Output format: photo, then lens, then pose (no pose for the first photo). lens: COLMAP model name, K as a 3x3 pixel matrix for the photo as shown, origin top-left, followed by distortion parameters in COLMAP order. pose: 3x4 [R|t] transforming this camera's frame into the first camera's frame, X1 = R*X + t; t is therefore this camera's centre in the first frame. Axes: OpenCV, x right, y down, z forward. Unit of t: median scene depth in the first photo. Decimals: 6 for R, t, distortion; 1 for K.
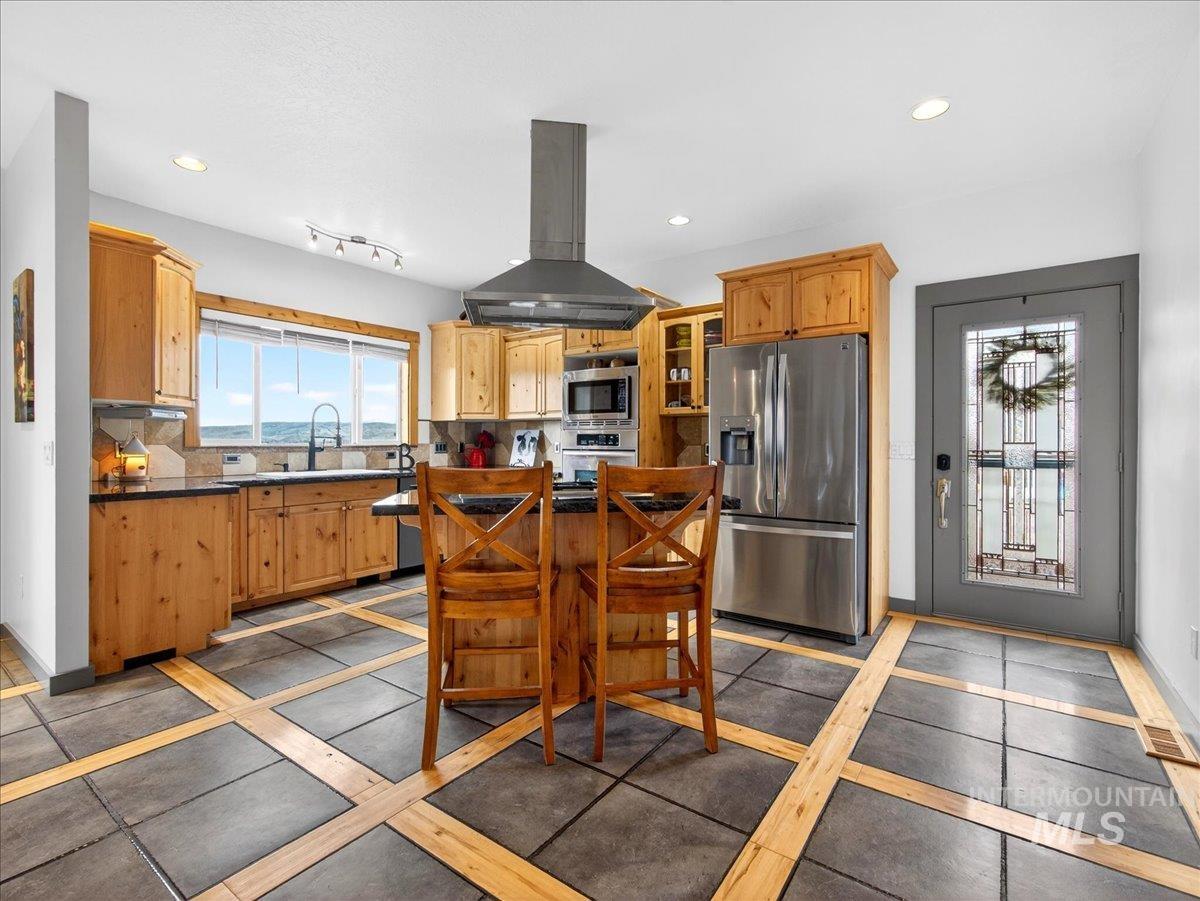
lens RADIAL K [[557.4, 0, 598.0], [0, 557.4, 442.2], [0, 0, 1]] dist [-0.001343, 0.000538]
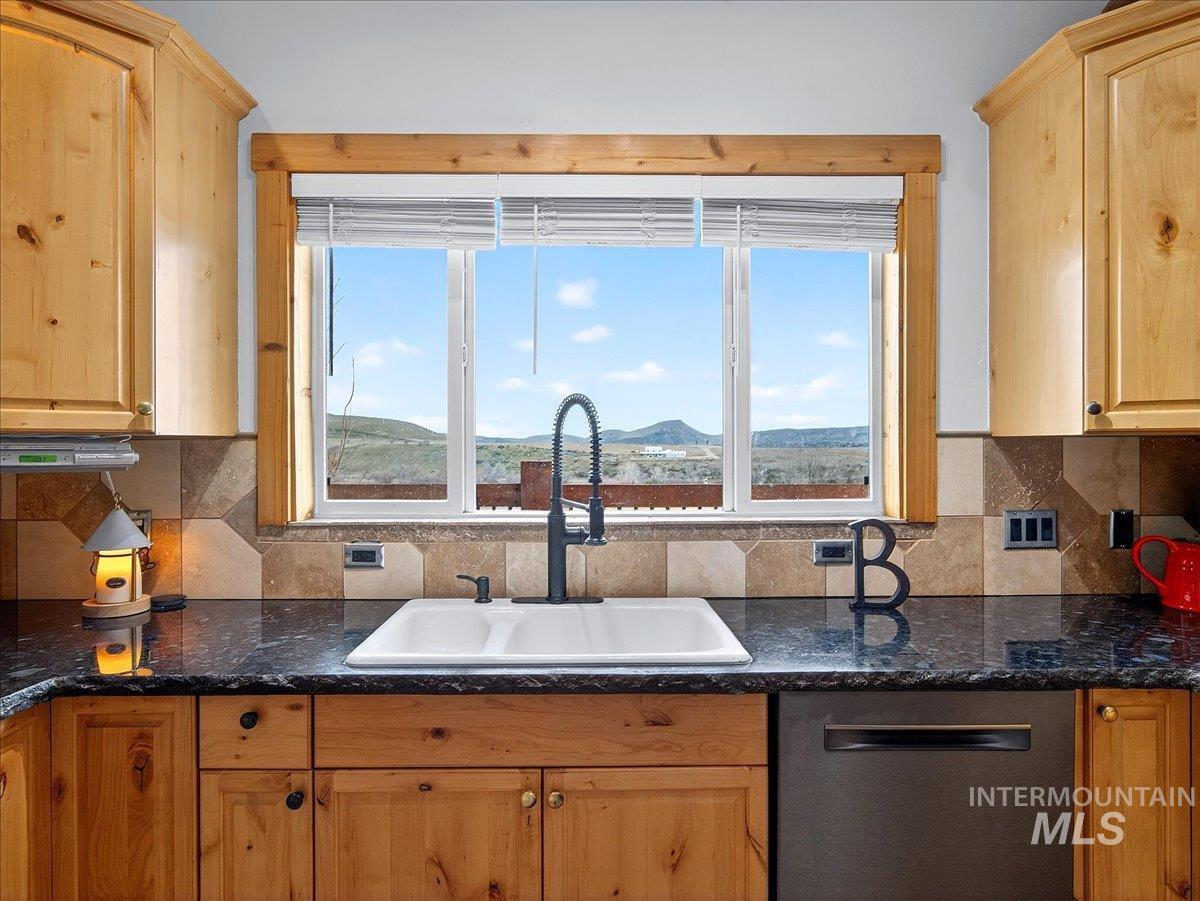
lens RADIAL K [[698.0, 0, 597.4], [0, 698.0, 447.1], [0, 0, 1]] dist [-0.003794, -0.000457]
pose [[0.597396, 0.000593, -0.801946, -0.175616], [0.001634, 0.999997, 0.001957, -0.045069], [0.801945, -0.002479, 0.597393, 0.827873]]
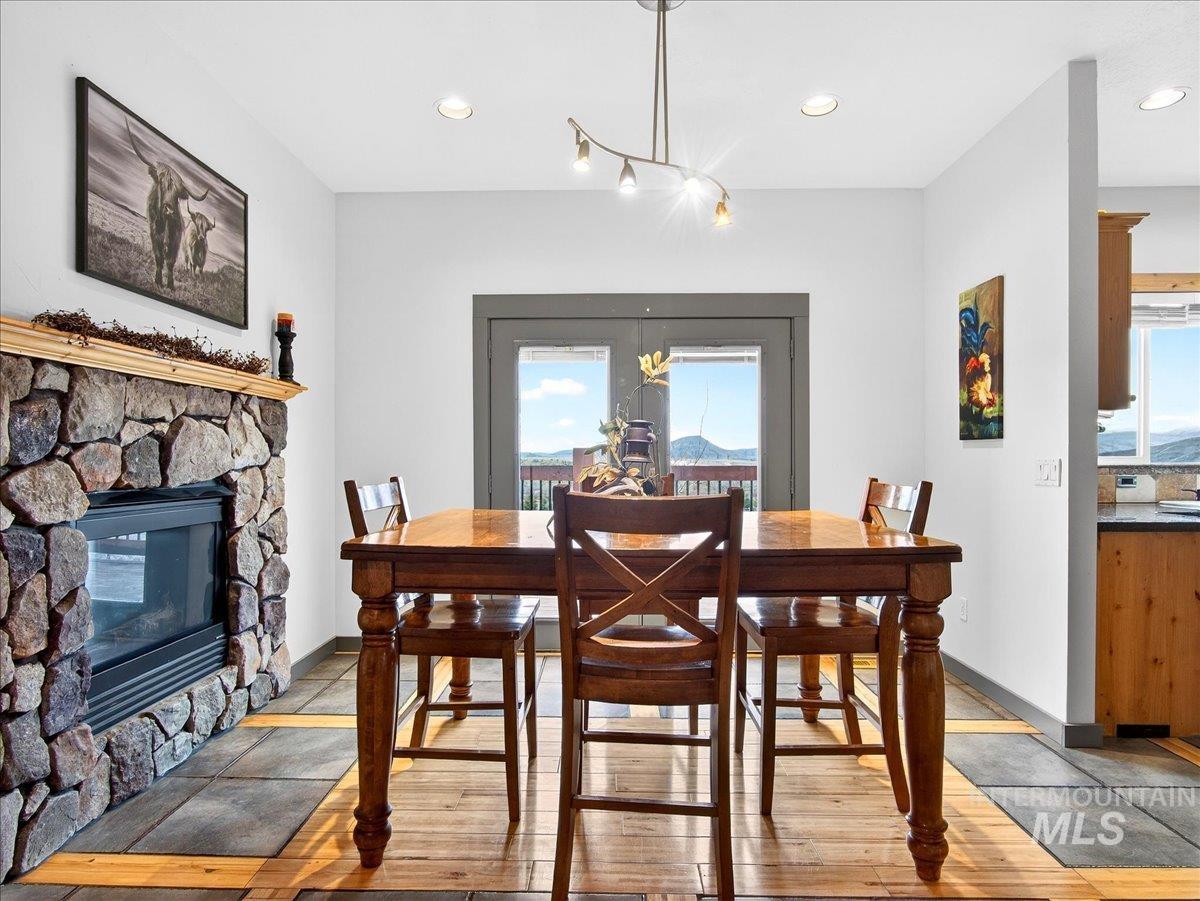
lens RADIAL K [[682.3, 0, 603.9], [0, 682.3, 459.3], [0, 0, 1]] dist [-0.003421, -0.000663]
pose [[0.592558, -0.001927, -0.805526, -0.320618], [0.001026, 0.999998, -0.001637, -0.000610], [0.805527, 0.000144, 0.592559, -0.137113]]
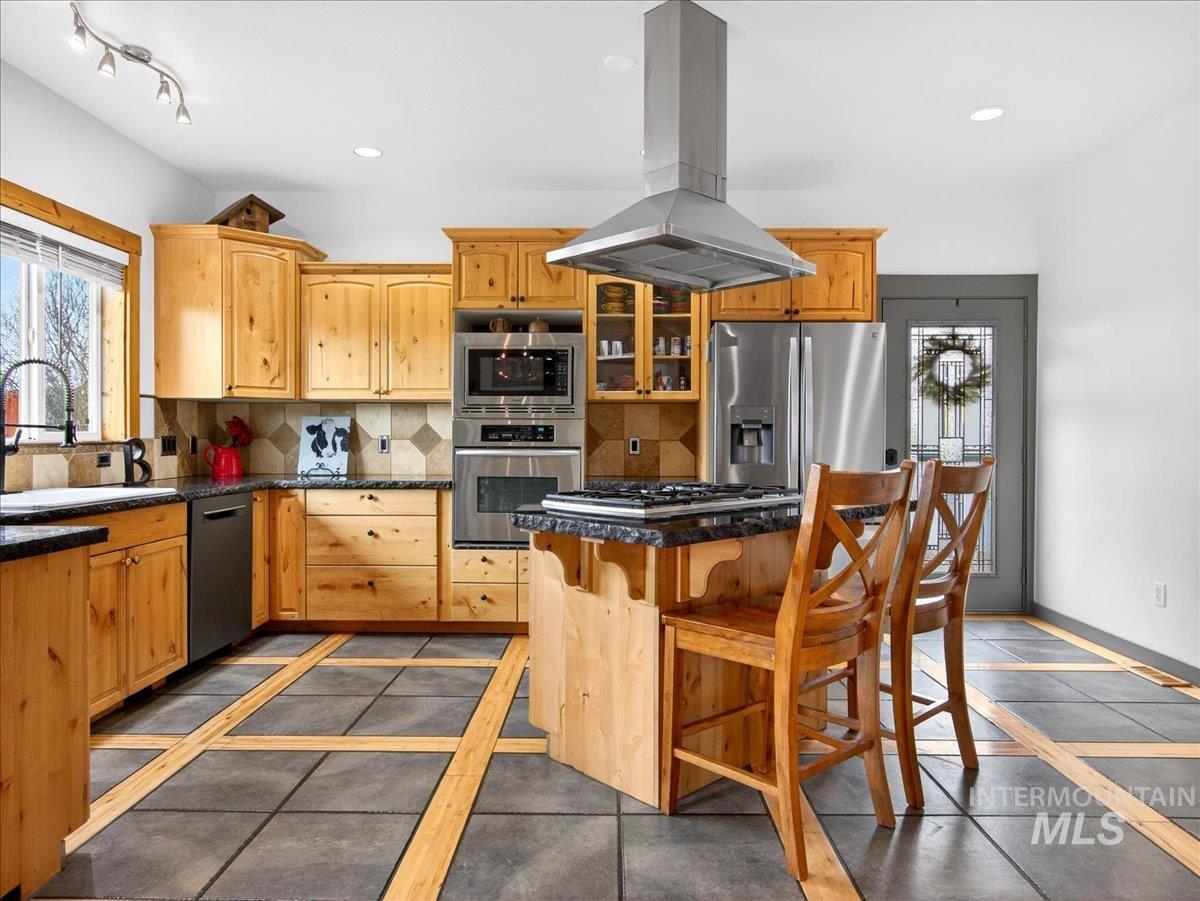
lens RADIAL K [[774.8, 0, 598.8], [0, 774.8, 444.6], [0, 0, 1]] dist [0.000928, 0.000636]
pose [[0.818889, -0.005297, 0.573927, -0.508182], [-0.001192, 0.999940, 0.010929, -0.000567], [-0.573951, -0.009634, 0.818833, 0.145189]]
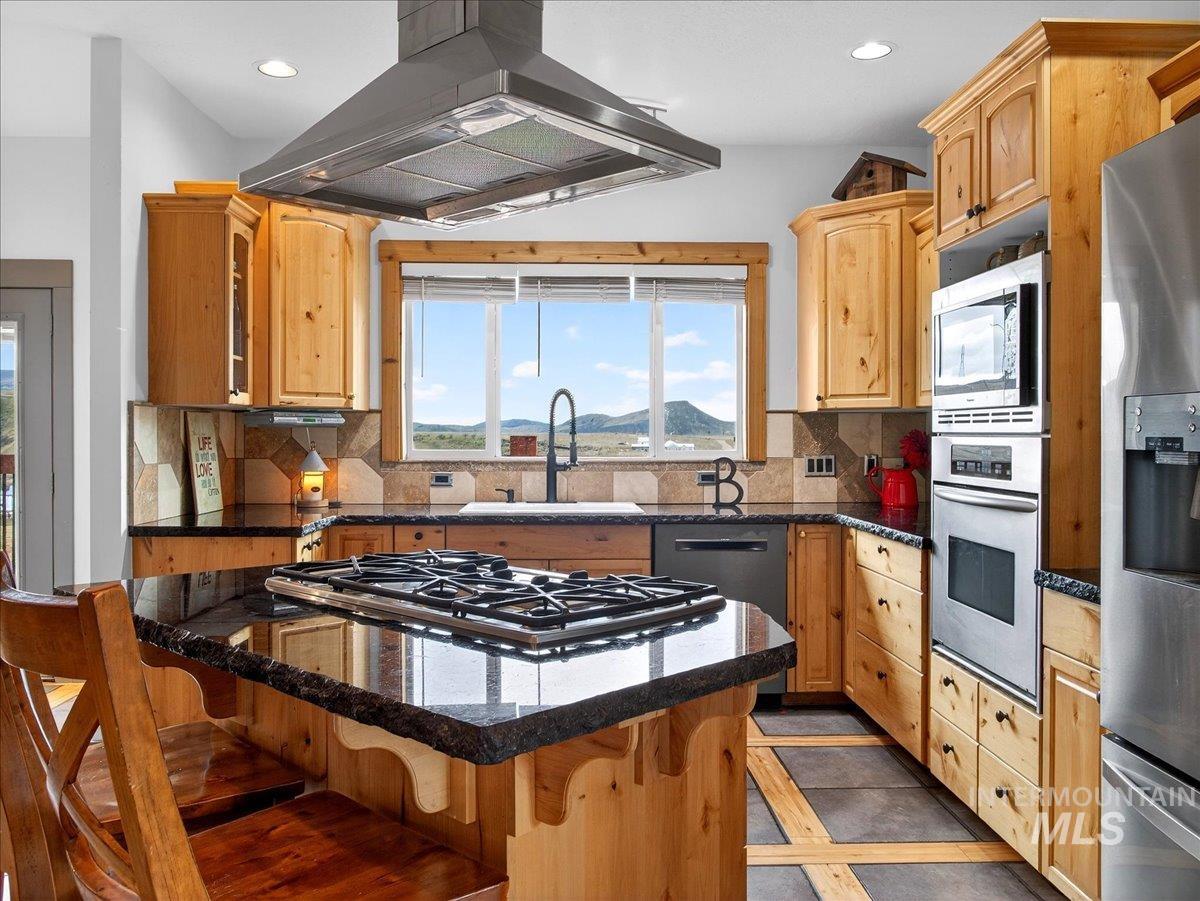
lens RADIAL K [[971.0, 0, 597.4], [0, 971.0, 436.9], [0, 0, 1]] dist [-0.002827, 0.001338]
pose [[0.617880, 0.001166, -0.786272, 0.375860], [-0.000711, 0.999999, 0.000925, -0.022607], [0.786272, -0.000012, 0.617880, 0.414778]]
